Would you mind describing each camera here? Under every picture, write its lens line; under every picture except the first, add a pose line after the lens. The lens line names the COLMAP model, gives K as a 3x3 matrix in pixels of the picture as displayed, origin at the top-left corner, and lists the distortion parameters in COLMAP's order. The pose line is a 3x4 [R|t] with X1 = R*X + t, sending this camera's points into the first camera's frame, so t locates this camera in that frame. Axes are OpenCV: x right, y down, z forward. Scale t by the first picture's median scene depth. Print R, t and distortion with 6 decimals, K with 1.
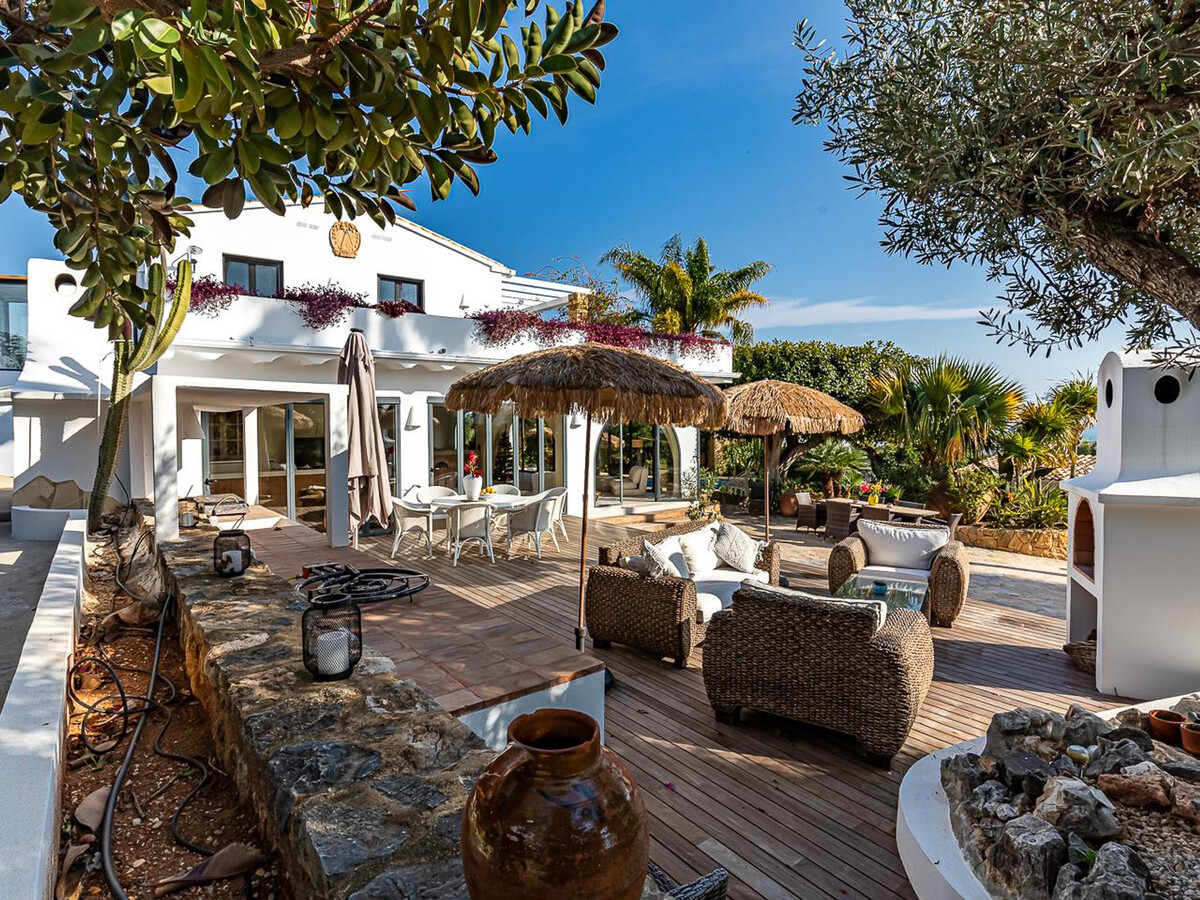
lens RADIAL K [[606.3, 0, 597.9], [0, 606.3, 437.9], [0, 0, 1]] dist [0.000208, 0.000154]
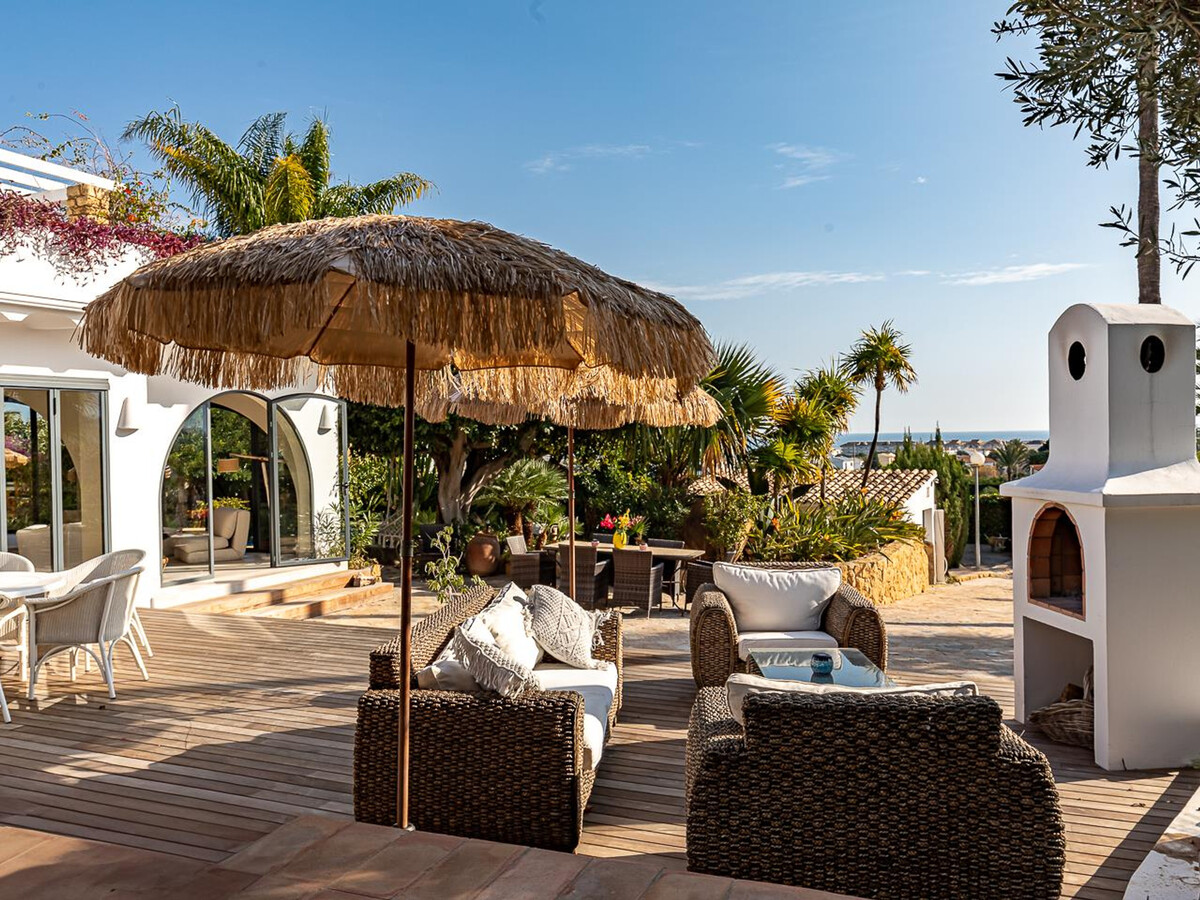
lens RADIAL K [[957.8, 0, 600.0], [0, 957.8, 450.0], [0, 0, 1]] dist [-0.001074, 0.007727]
pose [[0.874338, -0.016440, 0.485038, -0.115941], [0.022389, 0.999728, -0.006473, 0.014846], [-0.484800, 0.016519, 0.874469, 0.131897]]
